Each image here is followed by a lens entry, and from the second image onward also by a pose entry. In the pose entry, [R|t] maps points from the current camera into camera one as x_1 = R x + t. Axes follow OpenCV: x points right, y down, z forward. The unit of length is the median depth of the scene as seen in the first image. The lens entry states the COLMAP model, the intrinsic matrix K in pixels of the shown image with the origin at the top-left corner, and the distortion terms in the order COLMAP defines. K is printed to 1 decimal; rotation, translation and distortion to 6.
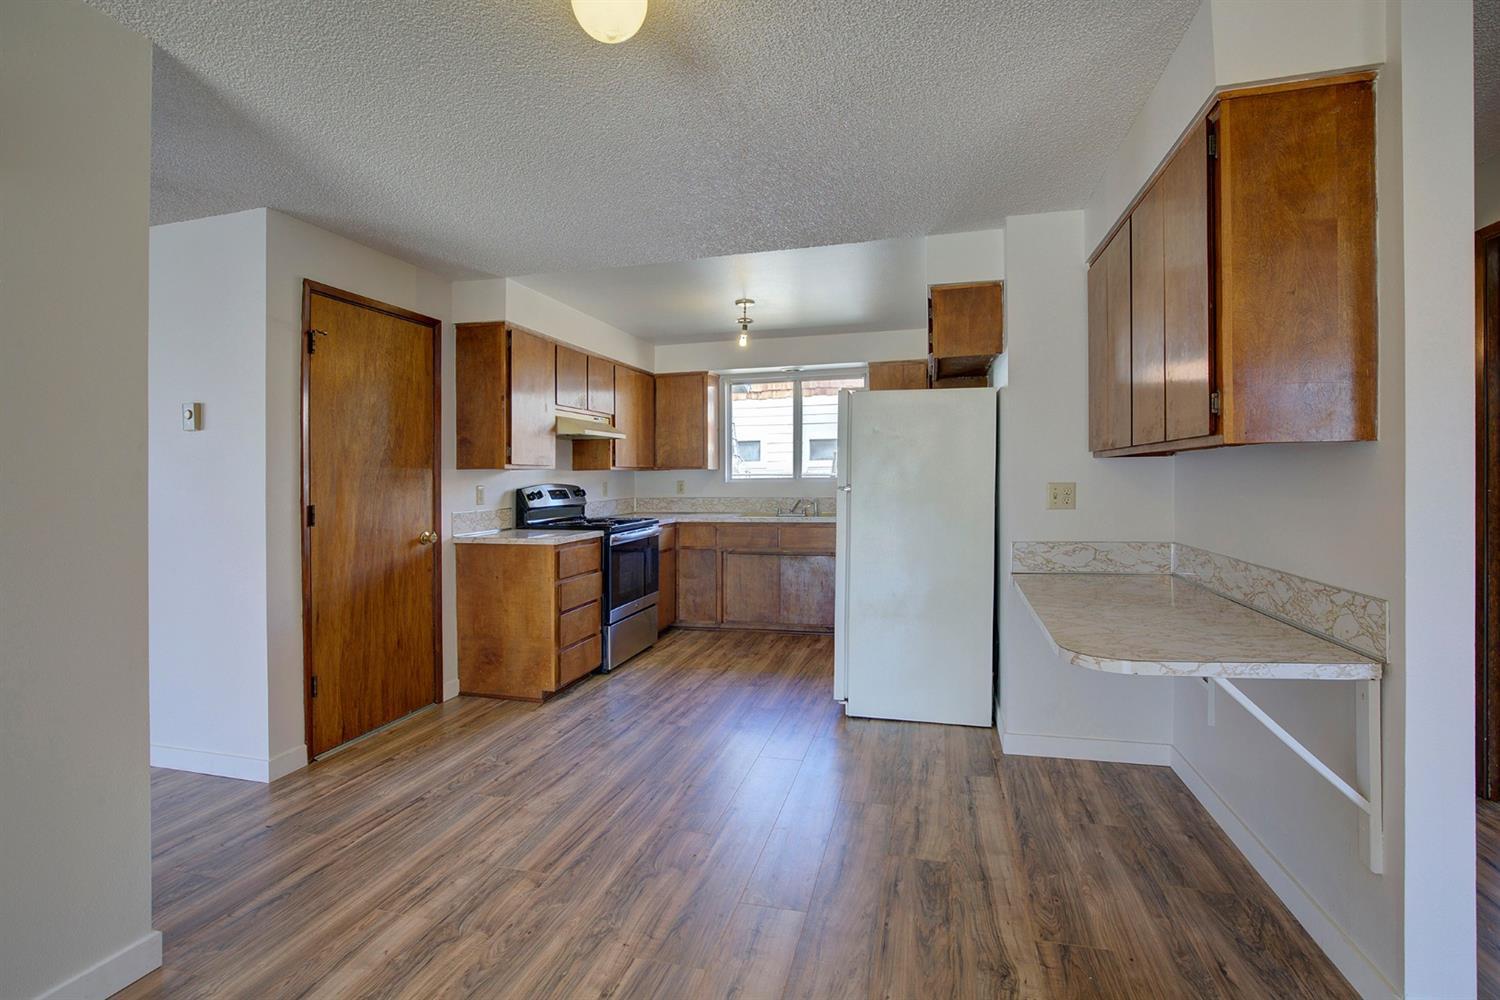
lens RADIAL K [[696.4, 0, 750.3], [0, 696.4, 469.5], [0, 0, 1]] dist [-0.021656, 0.000521]
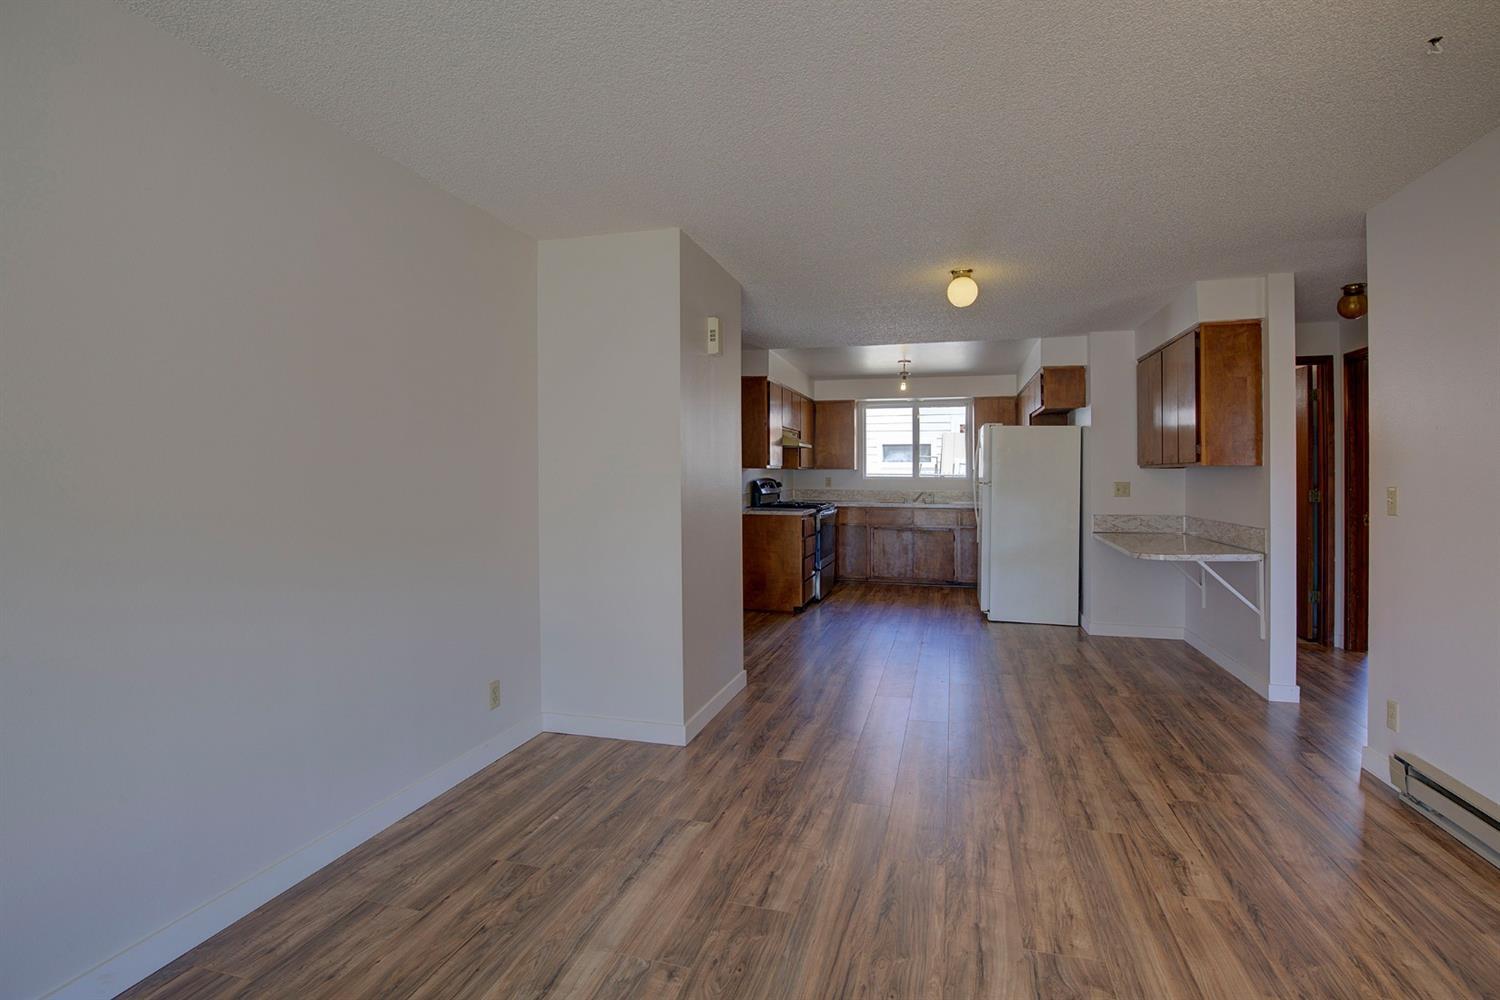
lens RADIAL K [[696.4, 0, 753.3], [0, 696.4, 443.9], [0, 0, 1]] dist [-0.018676, 0.000152]
pose [[0.999653, 0.014983, -0.021668, -0.382448], [-0.015682, 0.999350, -0.032471, -0.005355], [0.021167, 0.032799, 0.999238, -0.667630]]
